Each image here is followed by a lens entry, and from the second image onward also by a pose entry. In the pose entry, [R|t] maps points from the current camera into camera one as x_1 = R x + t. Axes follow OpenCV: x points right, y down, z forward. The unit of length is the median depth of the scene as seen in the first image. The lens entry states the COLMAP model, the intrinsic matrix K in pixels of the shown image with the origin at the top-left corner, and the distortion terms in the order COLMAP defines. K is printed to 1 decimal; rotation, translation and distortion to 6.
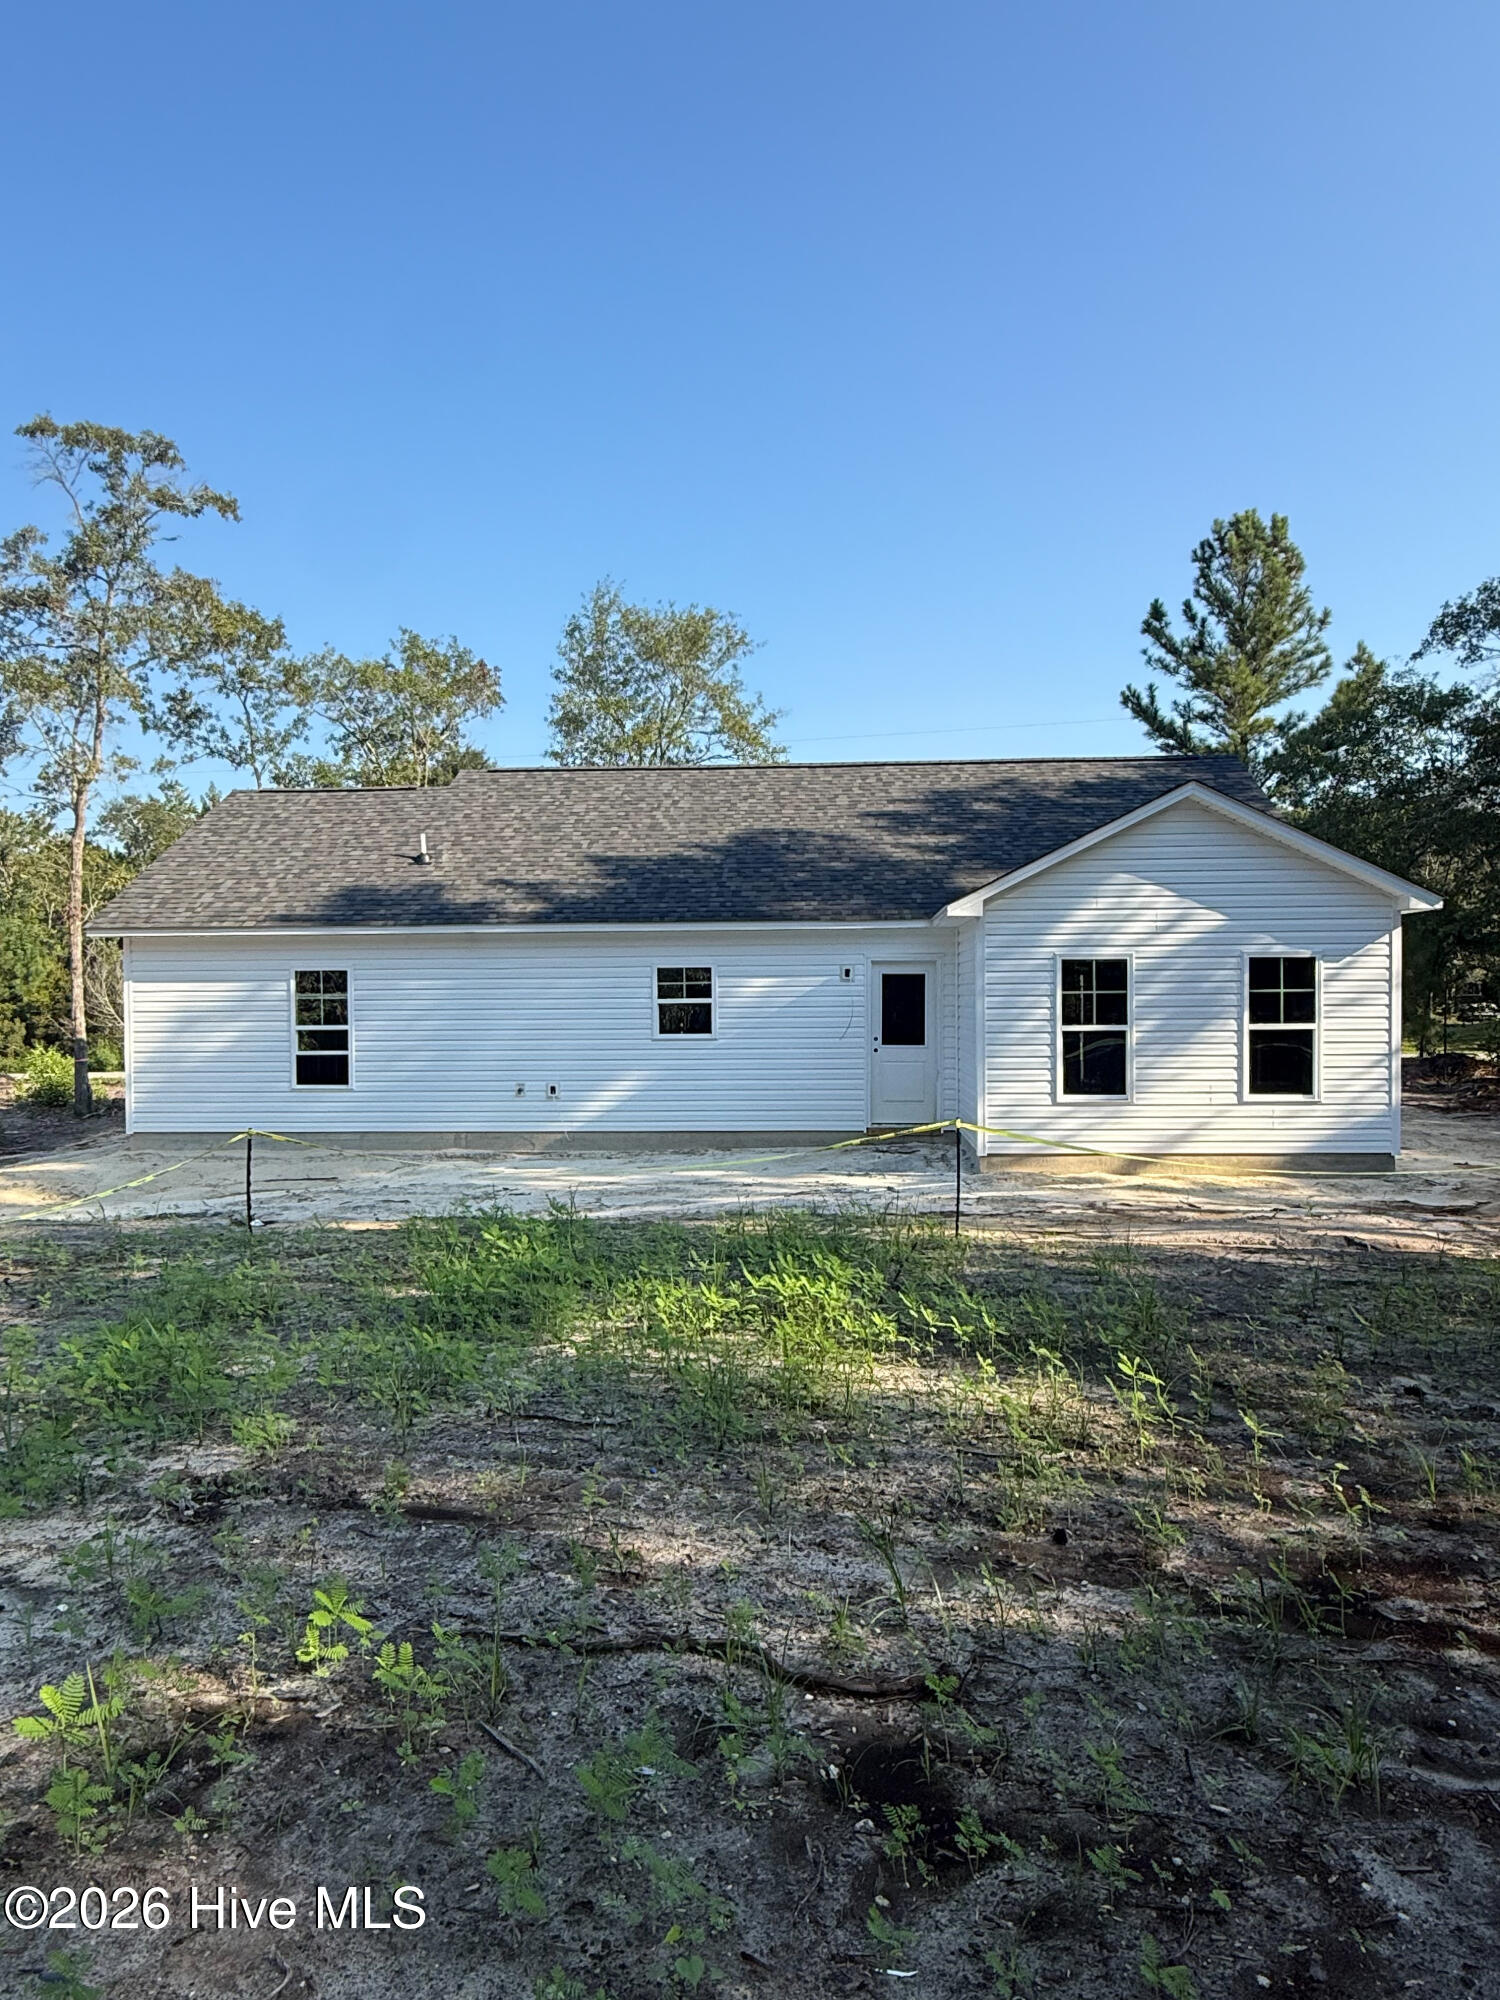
lens RADIAL K [[1251.4, 0, 750.0], [0, 1251.4, 1000.0], [0, 0, 1]] dist [0.003371, 0.000413]
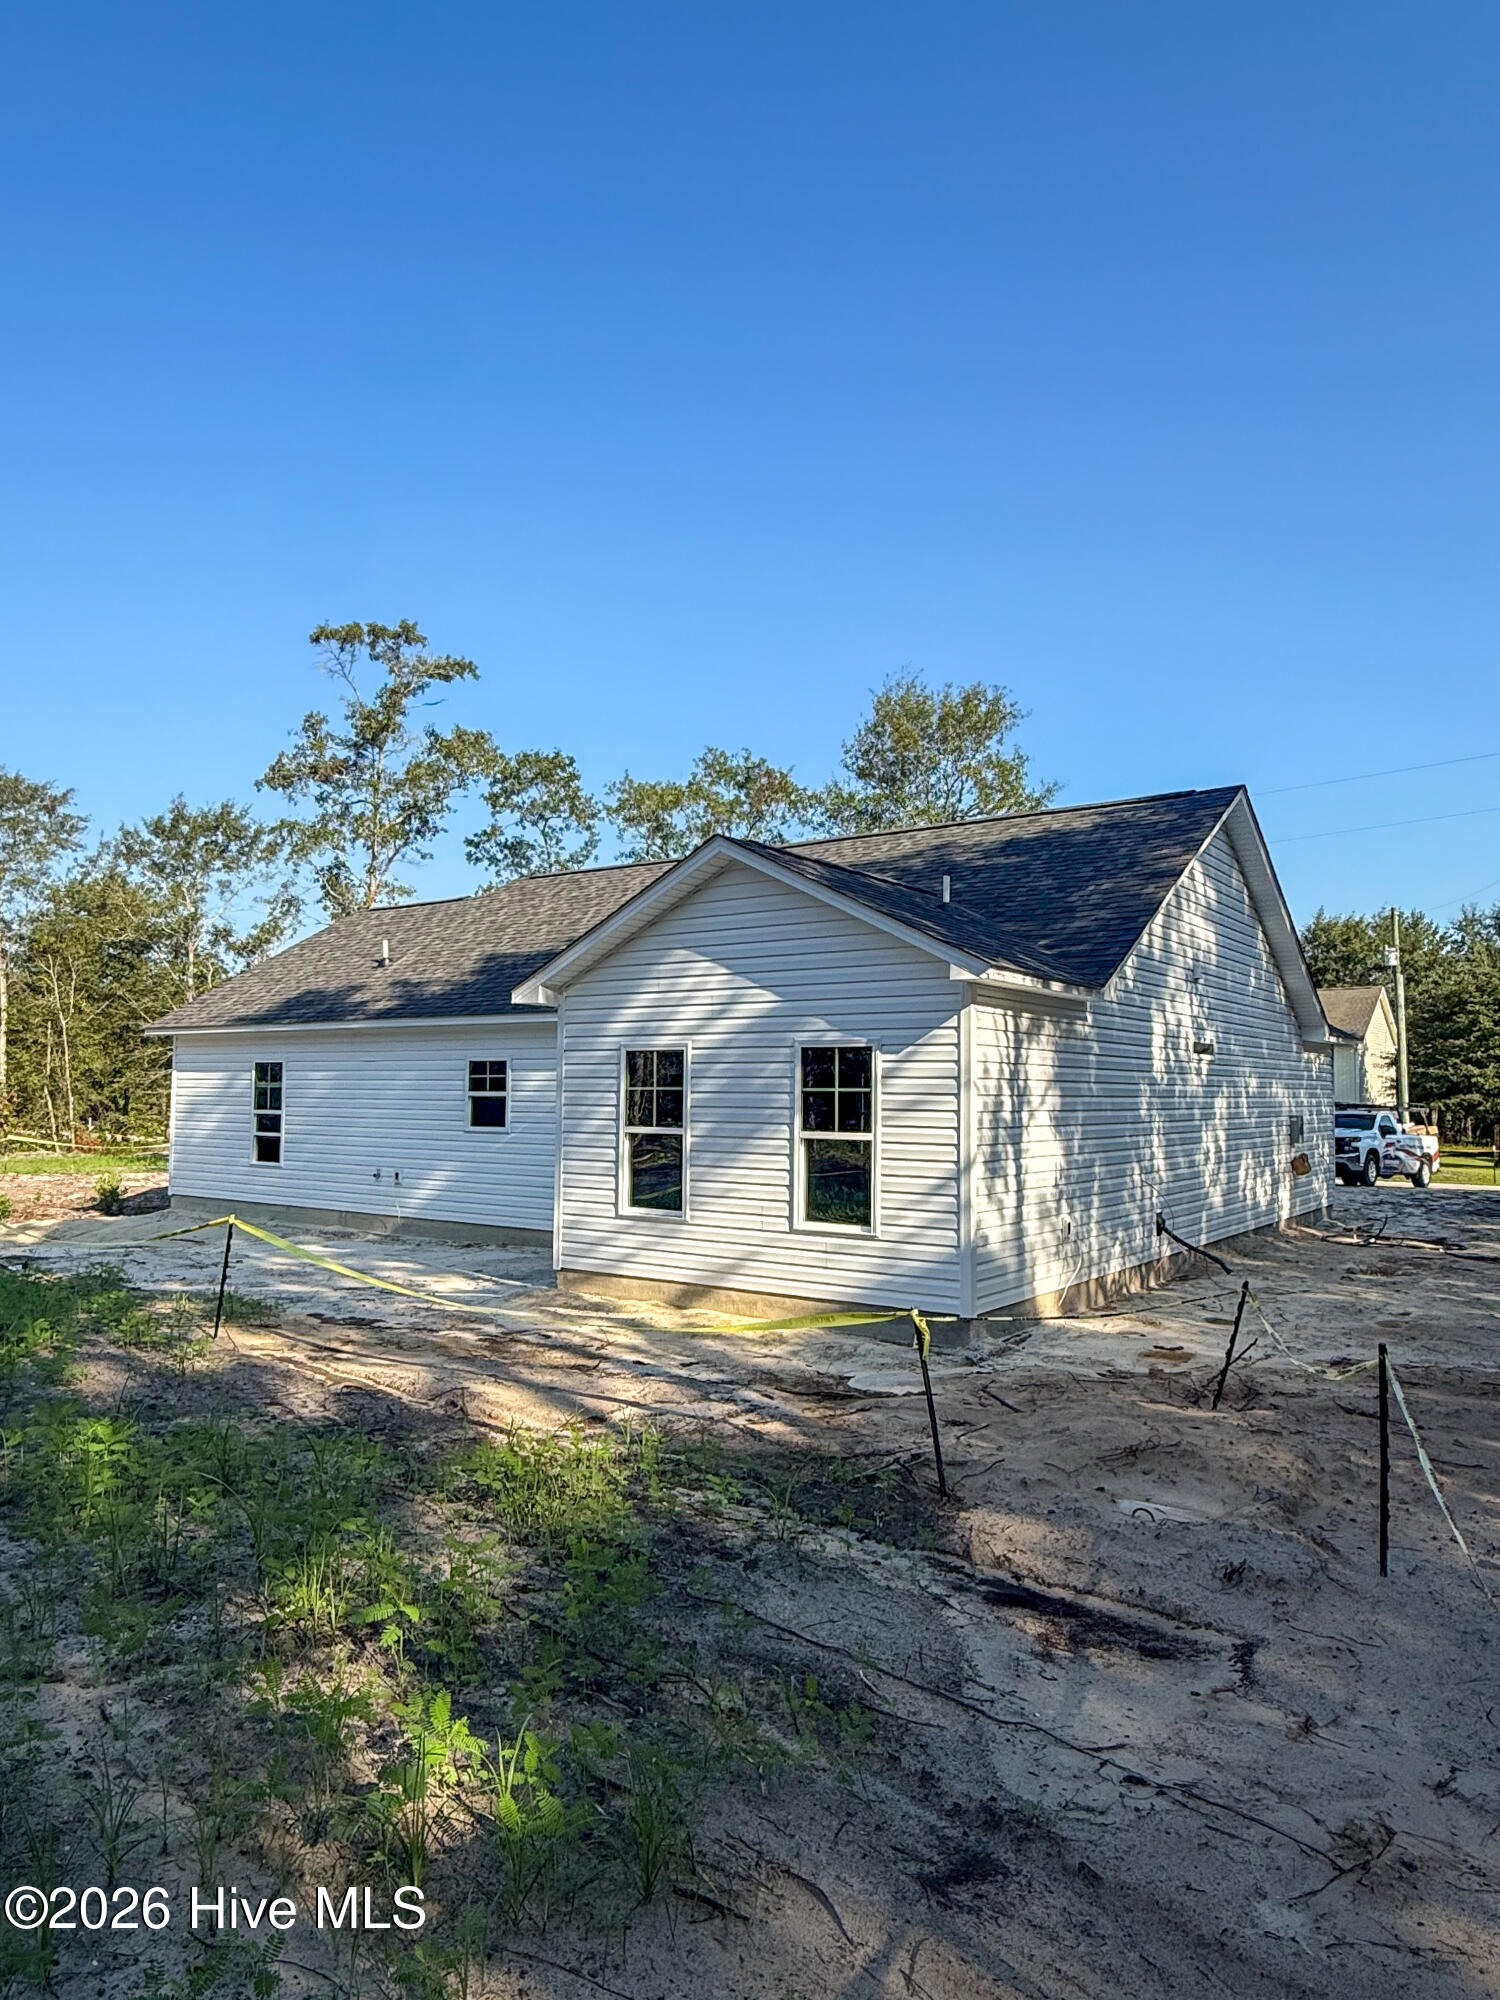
lens RADIAL K [[1280.2, 0, 750.0], [0, 1280.2, 1000.0], [0, 0, 1]] dist [-0.000797, 0.000089]
pose [[0.841862, -0.023326, -0.539189, 0.793547], [-0.019635, 0.997080, -0.073791, -0.003151], [0.539336, 0.072709, 0.838946, 0.288151]]
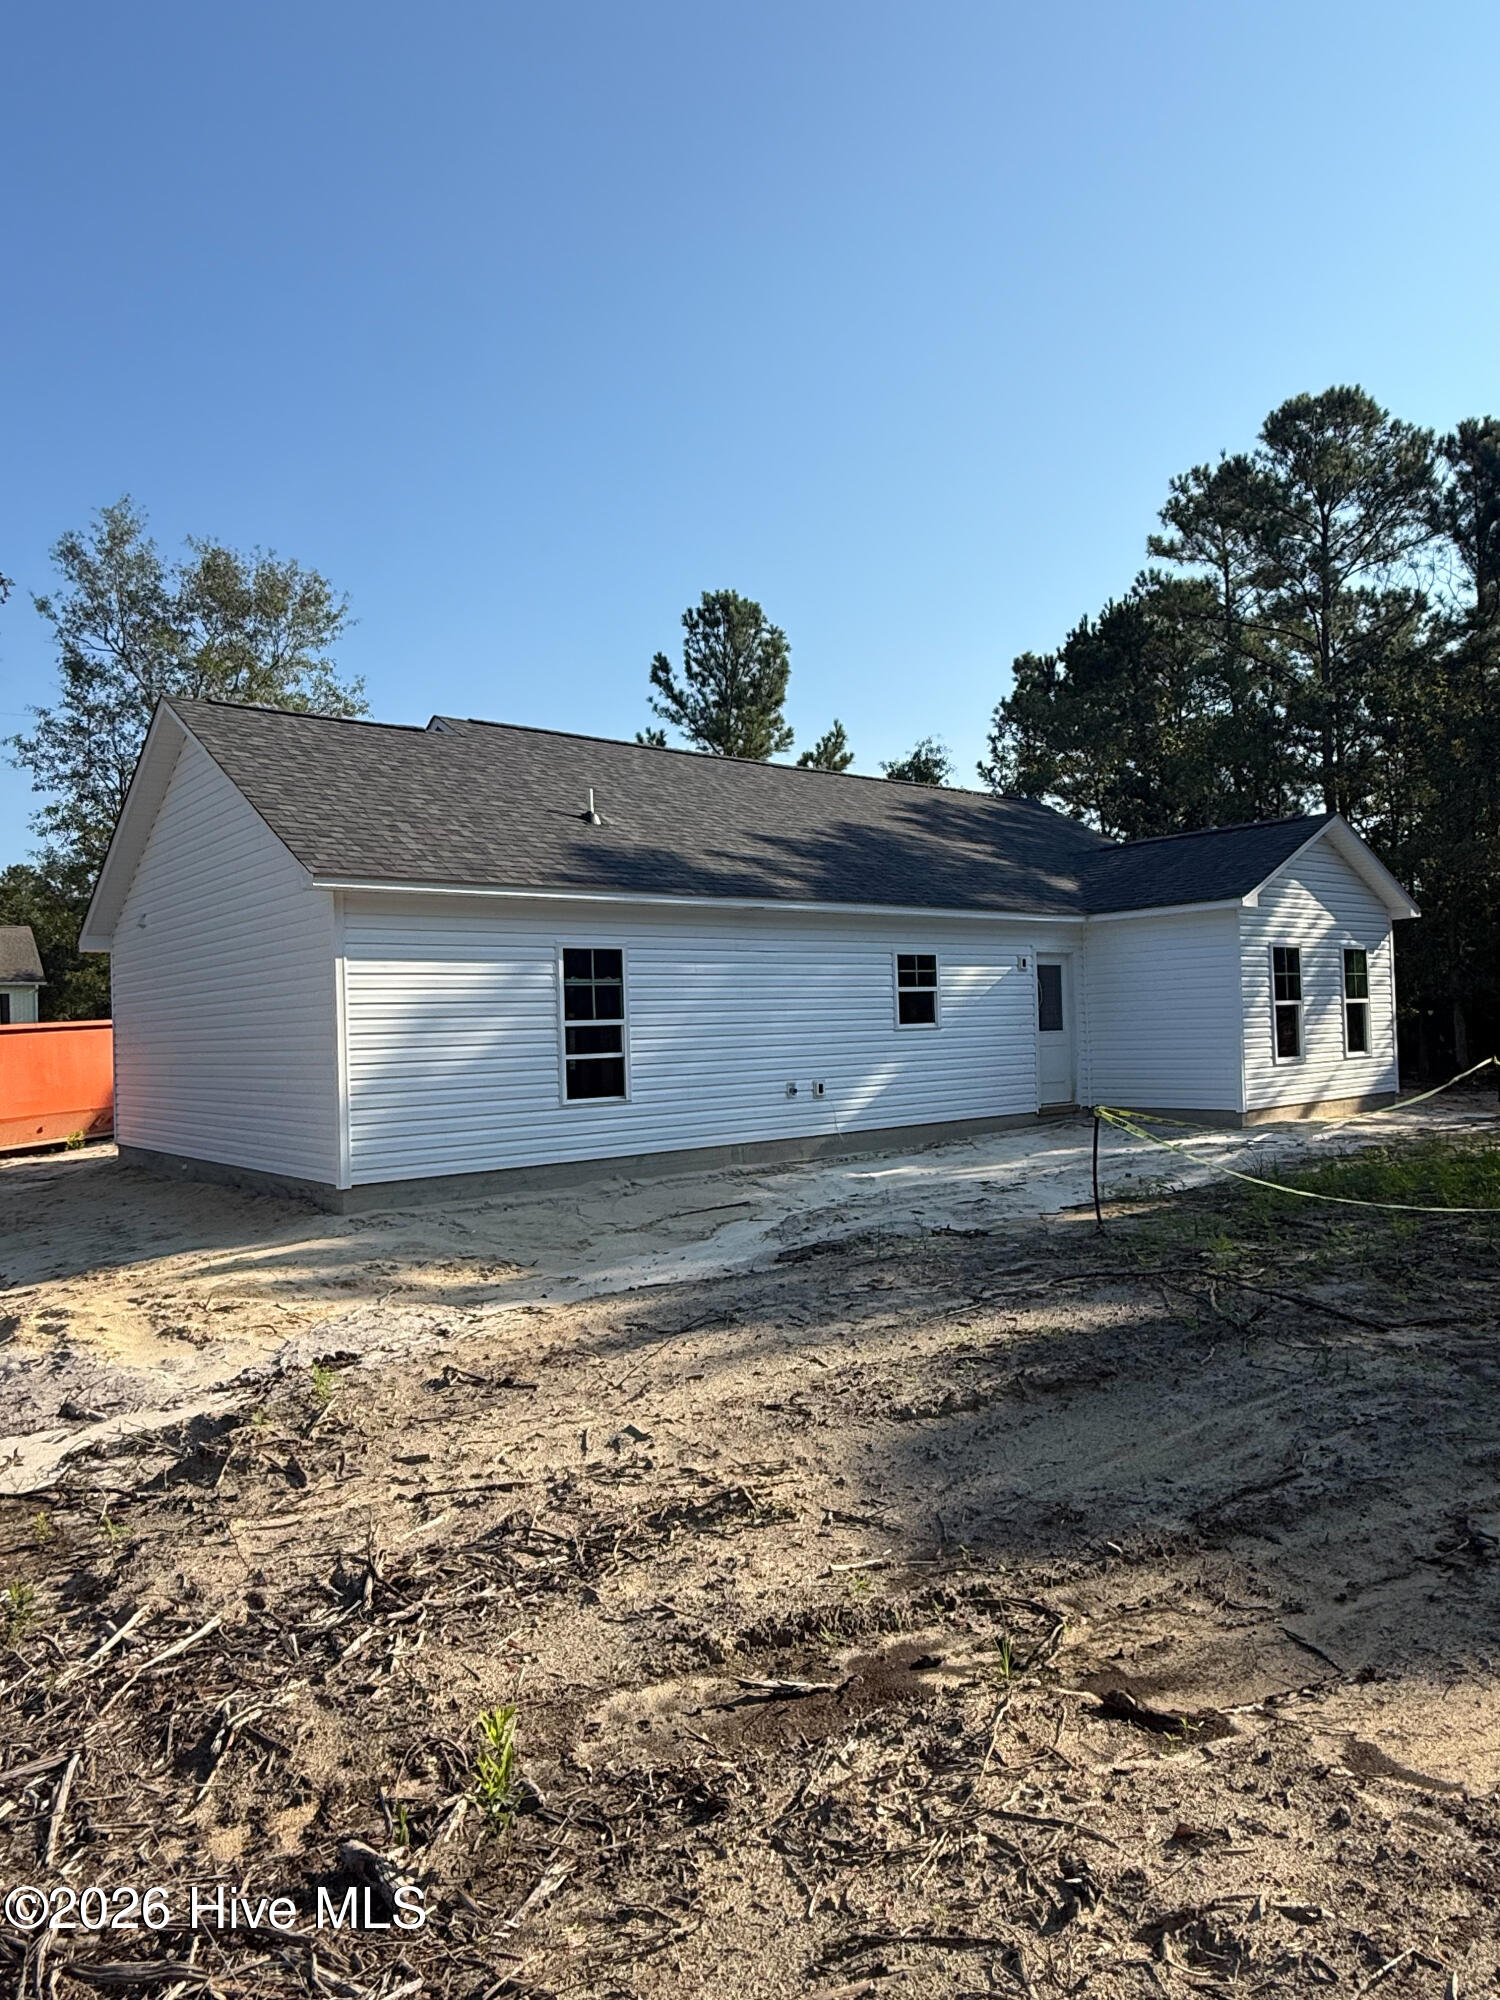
lens RADIAL K [[1251.4, 0, 750.0], [0, 1251.4, 1000.0], [0, 0, 1]] dist [0.003371, 0.000413]
pose [[0.739525, -0.001956, 0.673126, -0.933089], [0.030670, 0.999055, -0.030792, 0.040775], [-0.672429, 0.043416, 0.738887, 0.435760]]
